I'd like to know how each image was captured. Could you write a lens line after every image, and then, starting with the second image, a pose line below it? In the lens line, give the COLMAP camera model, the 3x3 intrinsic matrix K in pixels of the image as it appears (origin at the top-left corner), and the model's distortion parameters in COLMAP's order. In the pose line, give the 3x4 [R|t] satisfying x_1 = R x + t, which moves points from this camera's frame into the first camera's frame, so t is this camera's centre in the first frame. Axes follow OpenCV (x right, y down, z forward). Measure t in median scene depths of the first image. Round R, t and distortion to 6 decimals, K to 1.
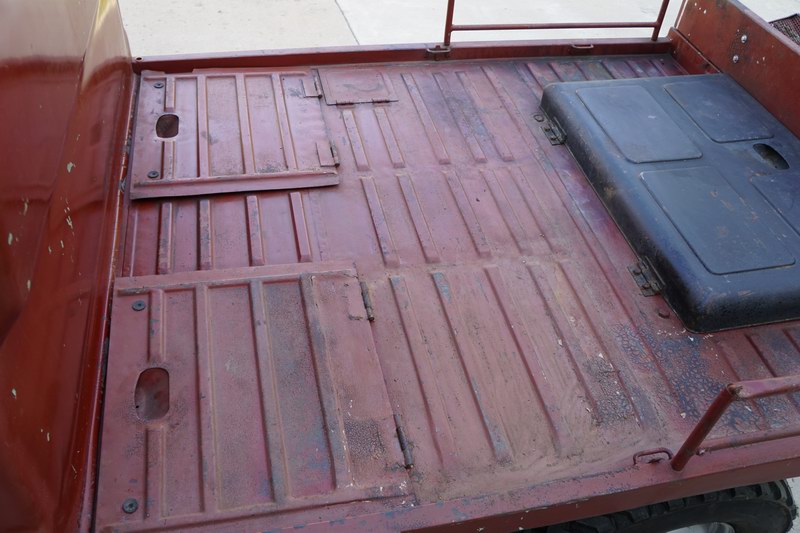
lens RADIAL K [[713.1, 0, 400.0], [0, 713.1, 266.5], [0, 0, 1]] dist [-0.135486, 0.163616]
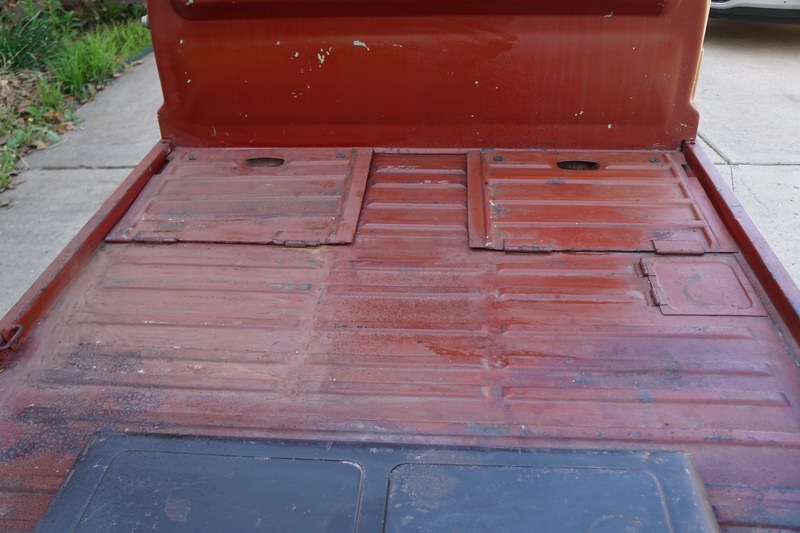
lens RADIAL K [[713.1, 0, 400.0], [0, 713.1, 266.5], [0, 0, 1]] dist [-0.135486, 0.163616]
pose [[-0.285380, 0.476714, -0.831446, 0.693166], [-0.656436, 0.534870, 0.531982, -0.515568], [0.698319, 0.697608, 0.160291, 0.777549]]
